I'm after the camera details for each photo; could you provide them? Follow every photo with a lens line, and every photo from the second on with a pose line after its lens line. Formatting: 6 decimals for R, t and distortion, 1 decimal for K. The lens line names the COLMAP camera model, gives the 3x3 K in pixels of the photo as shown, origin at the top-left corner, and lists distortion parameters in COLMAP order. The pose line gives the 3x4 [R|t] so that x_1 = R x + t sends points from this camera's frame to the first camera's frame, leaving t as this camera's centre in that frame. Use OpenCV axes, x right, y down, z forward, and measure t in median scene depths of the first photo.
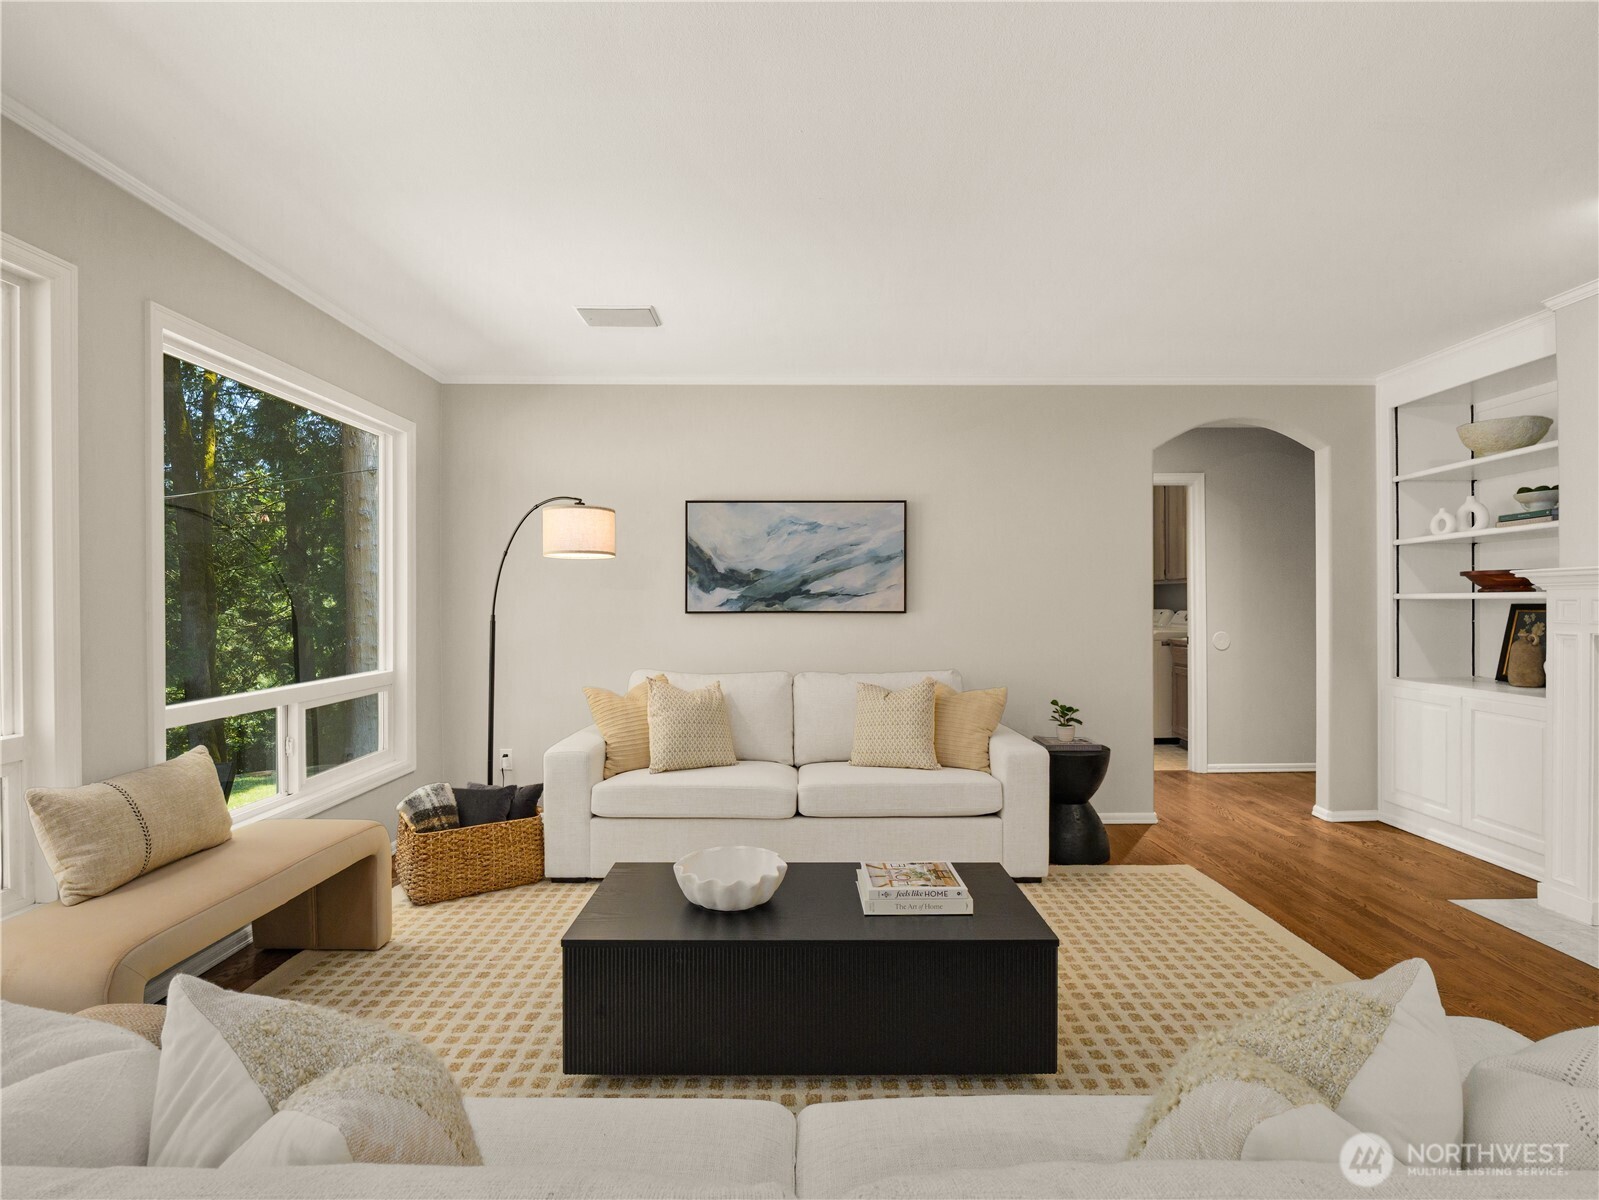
lens RADIAL K [[778.7, 0, 793.2], [0, 778.7, 603.7], [0, 0, 1]] dist [-0.010269, -0.002926]
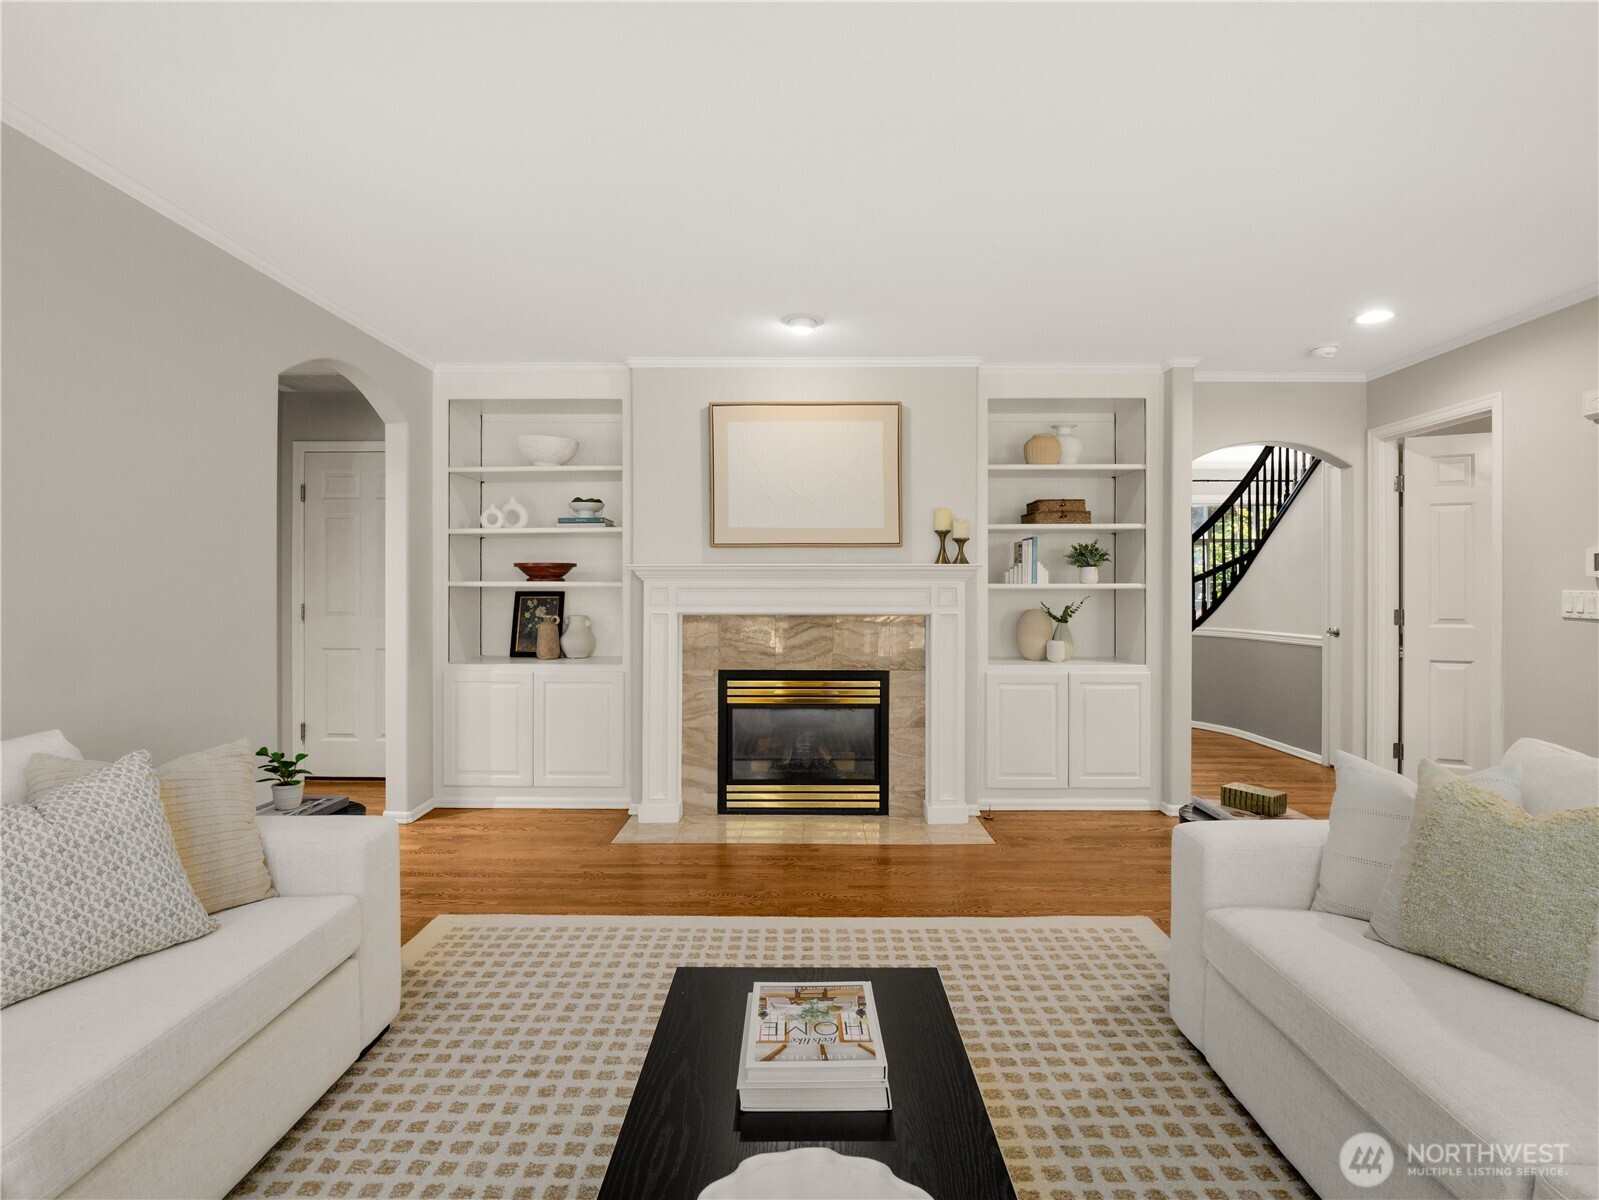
lens RADIAL K [[778.7, 0, 802.7], [0, 778.7, 595.9], [0, 0, 1]] dist [-0.010269, -0.002926]
pose [[-0.002848, -0.005679, 0.999980, -0.271029], [-0.000632, 0.999984, 0.005677, 0.000334], [-0.999996, -0.000615, -0.002851, 0.574561]]
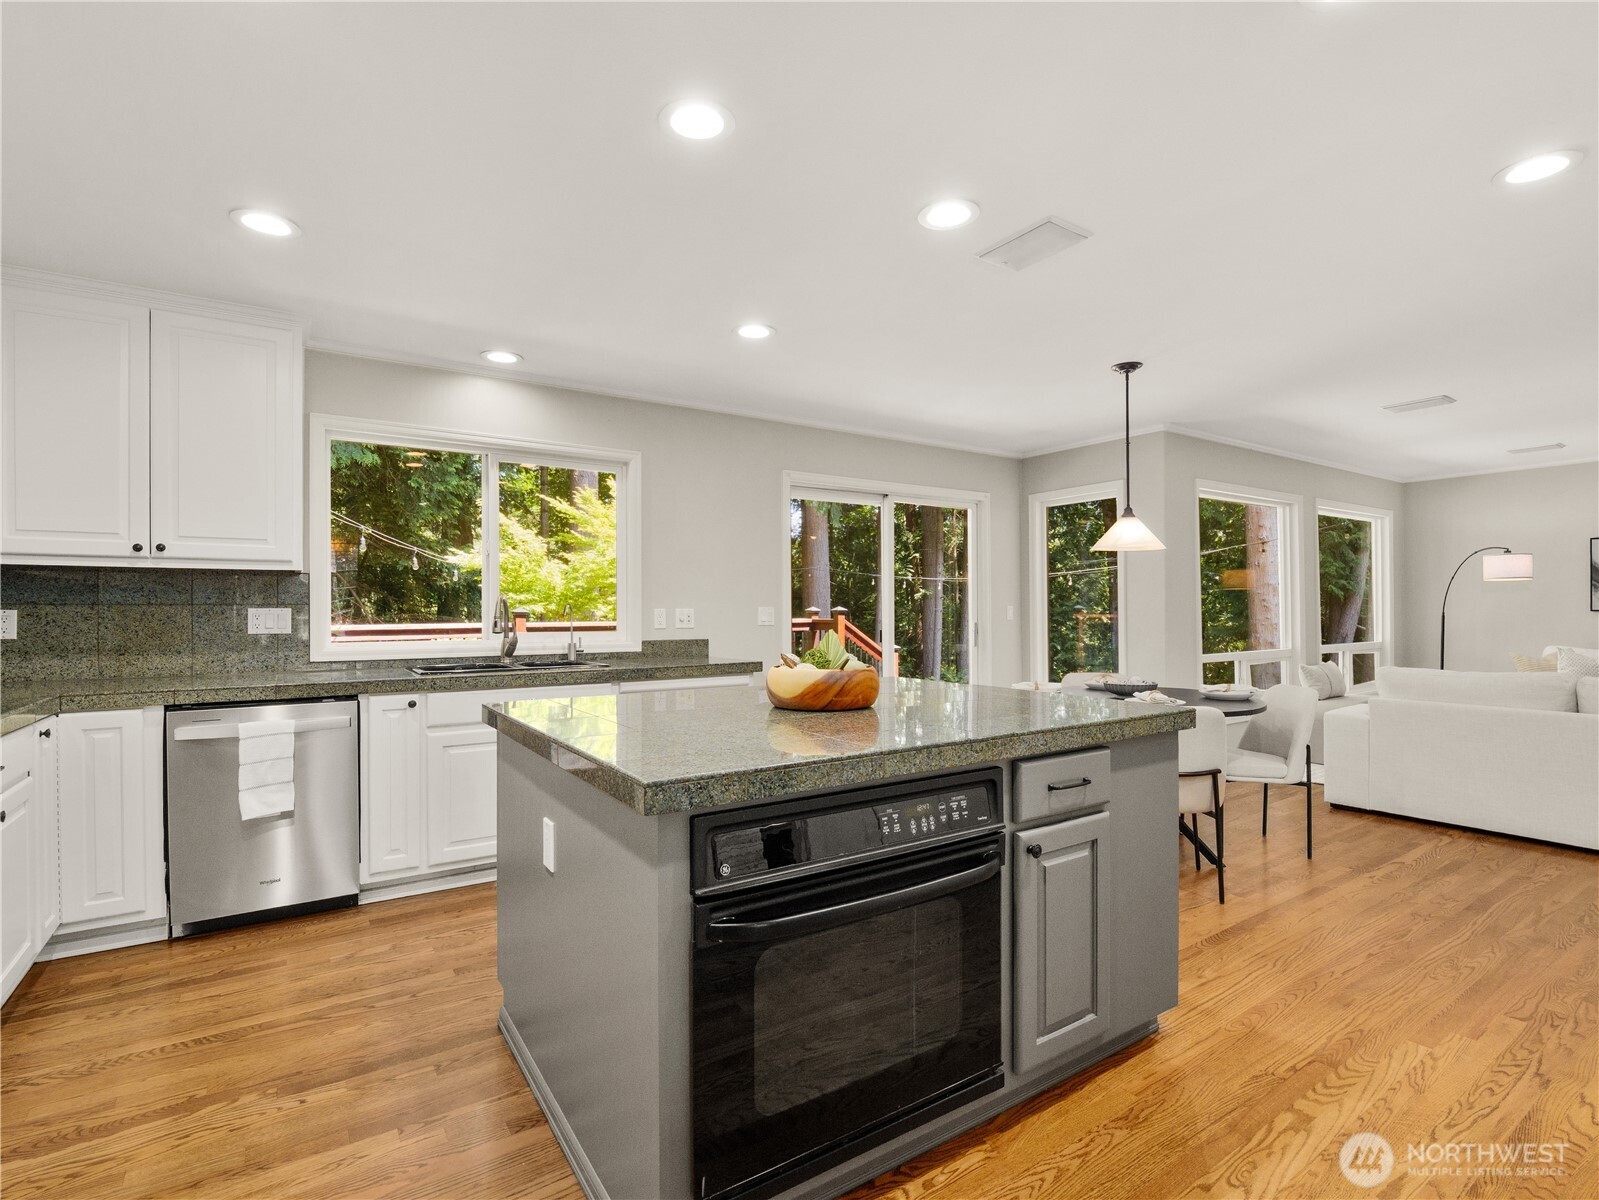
lens RADIAL K [[778.7, 0, 810.8], [0, 778.7, 612.8], [0, 0, 1]] dist [-0.010269, -0.002926]
pose [[0.567842, -0.005245, -0.823121, 0.264513], [0.008581, 0.999963, -0.000452, 0.003321], [0.823093, -0.006806, 0.567866, -1.276186]]
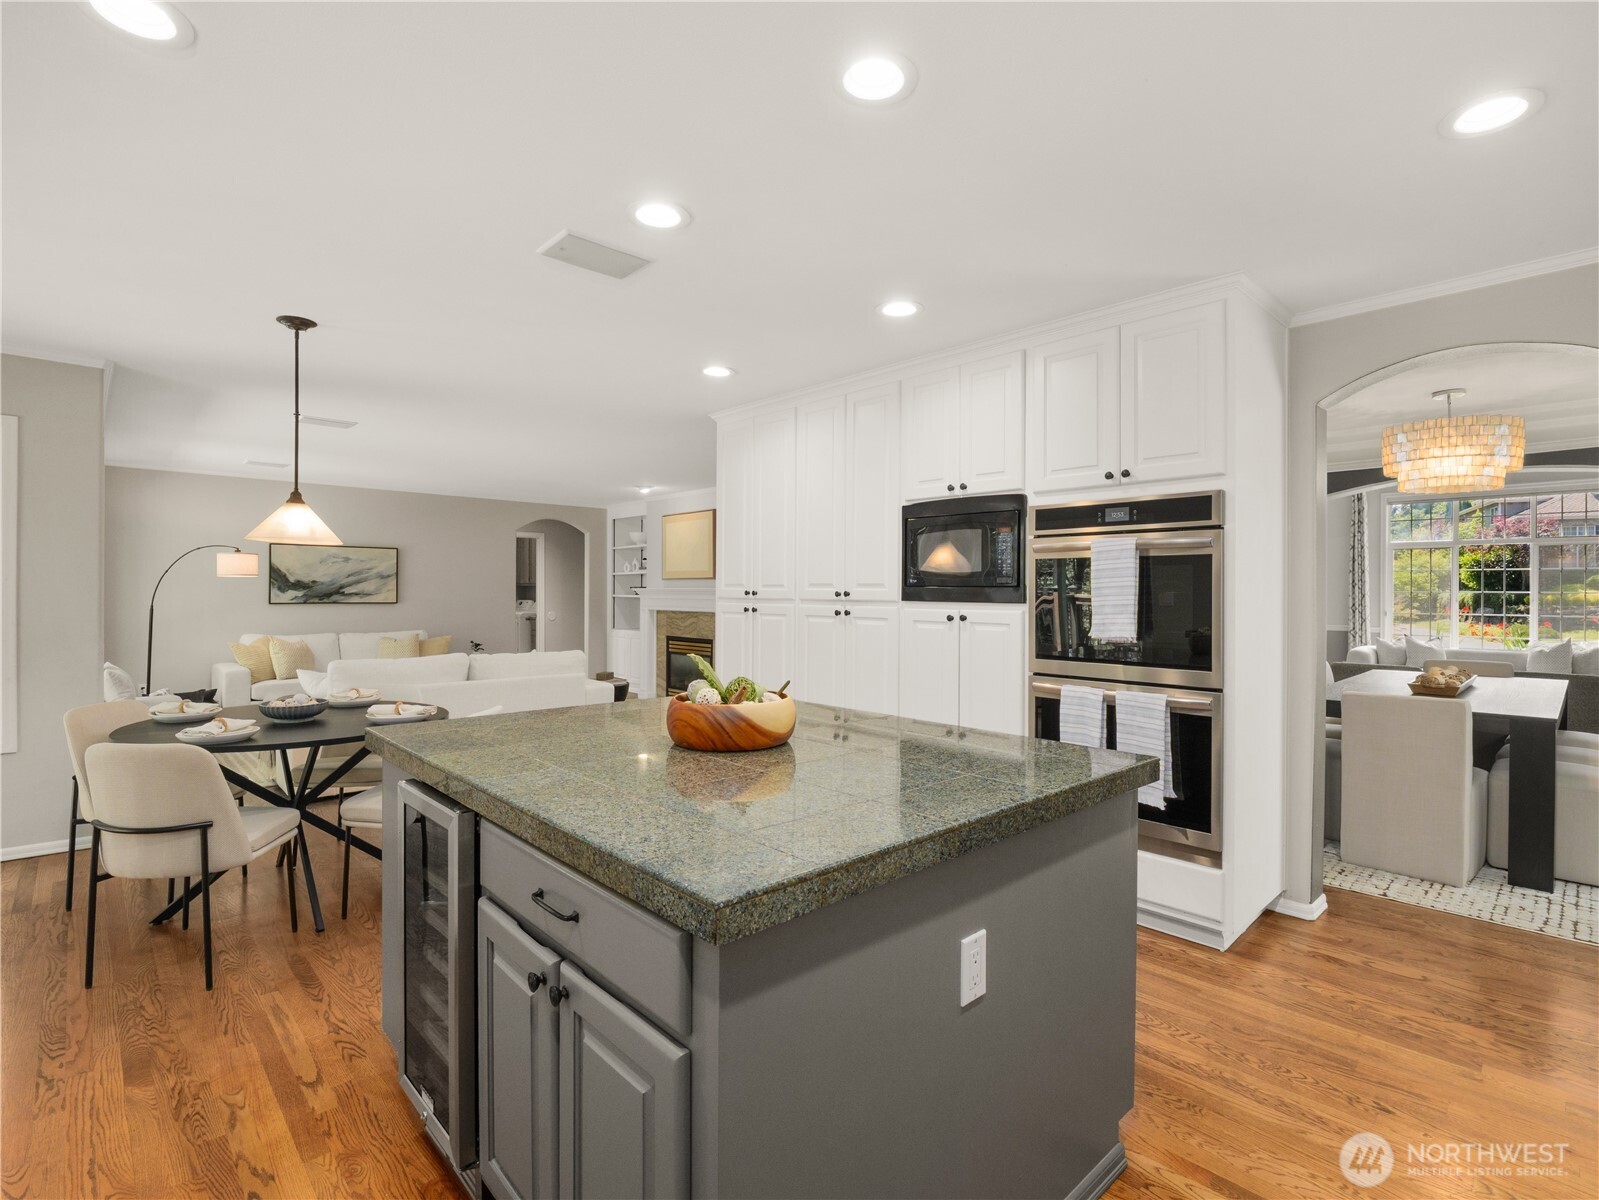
lens RADIAL K [[778.7, 0, 807.6], [0, 778.7, 587.7], [0, 0, 1]] dist [-0.010269, -0.002926]
pose [[0.717746, 0.009778, 0.696237, -0.560557], [-0.007054, 0.999952, -0.006772, -0.025419], [-0.696270, -0.000050, 0.717780, -1.357570]]
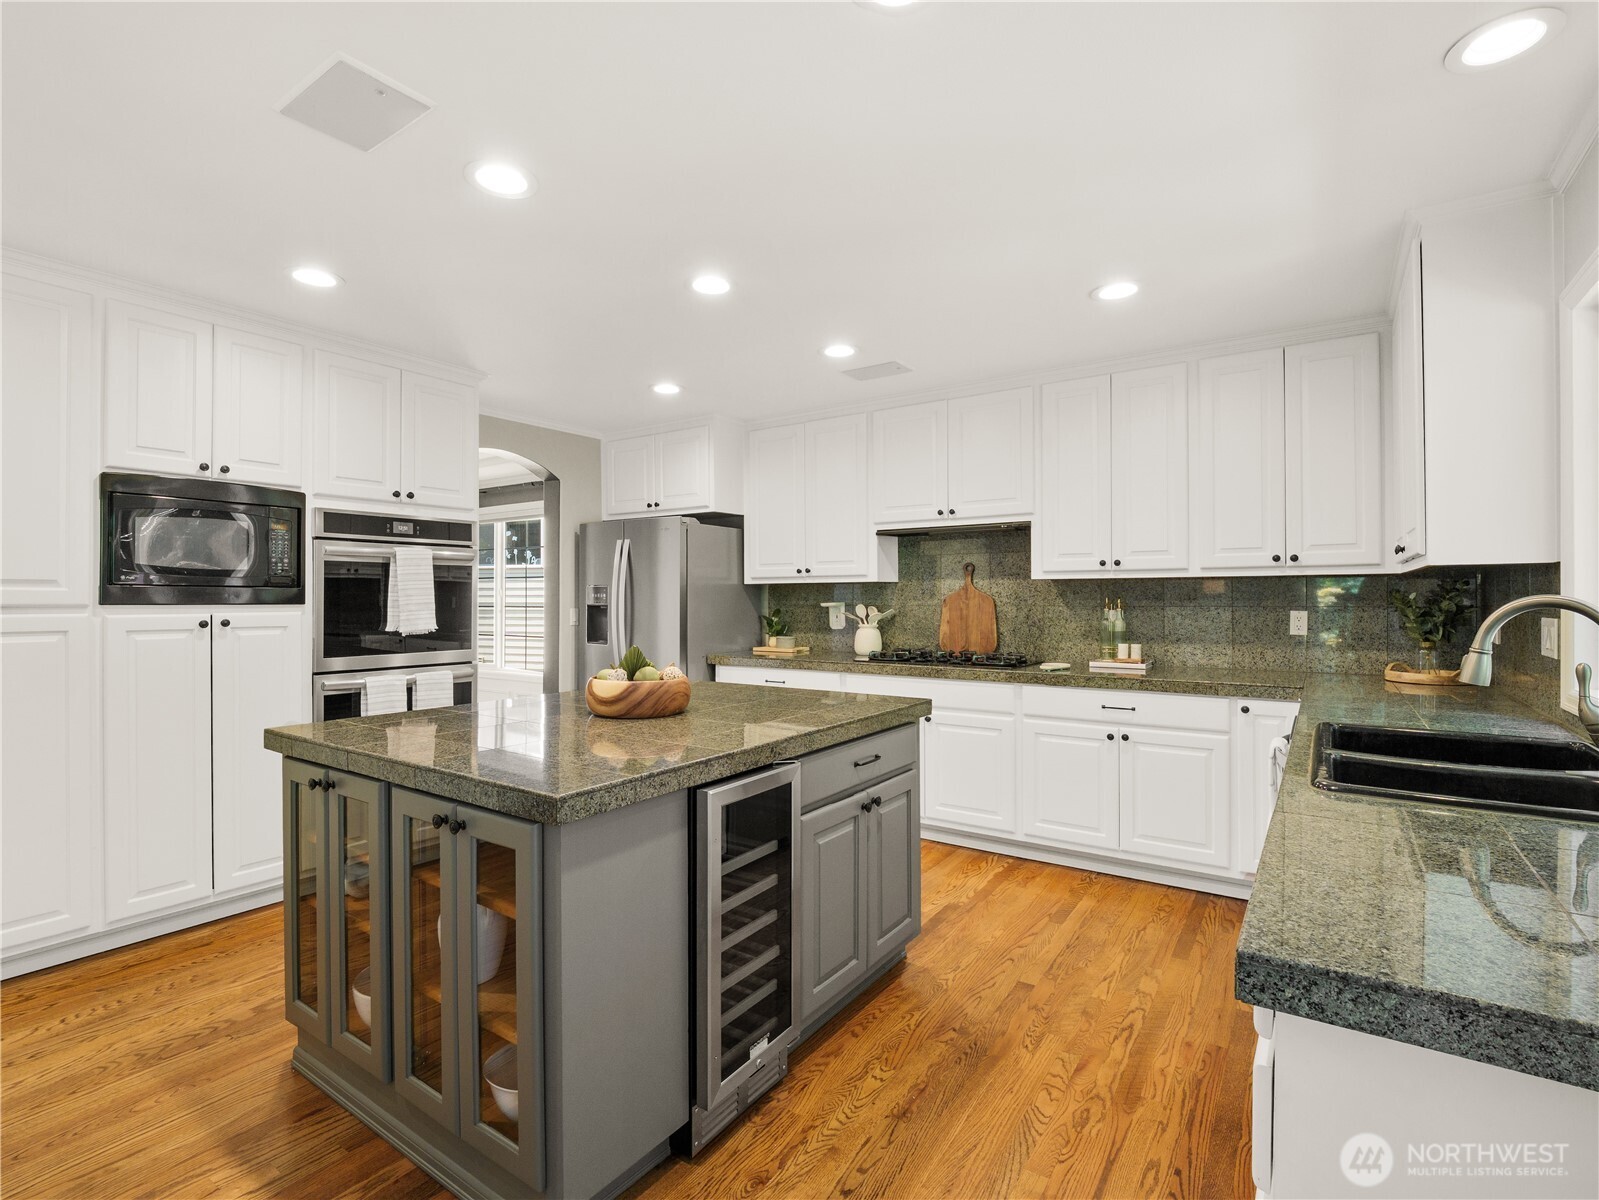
lens RADIAL K [[778.7, 0, 787.0], [0, 778.7, 603.2], [0, 0, 1]] dist [-0.010269, -0.002926]
pose [[-0.824524, -0.003435, 0.565817, -0.709577], [-0.000182, 0.999983, 0.005806, -0.021340], [-0.565827, 0.004684, -0.824510, -0.468190]]
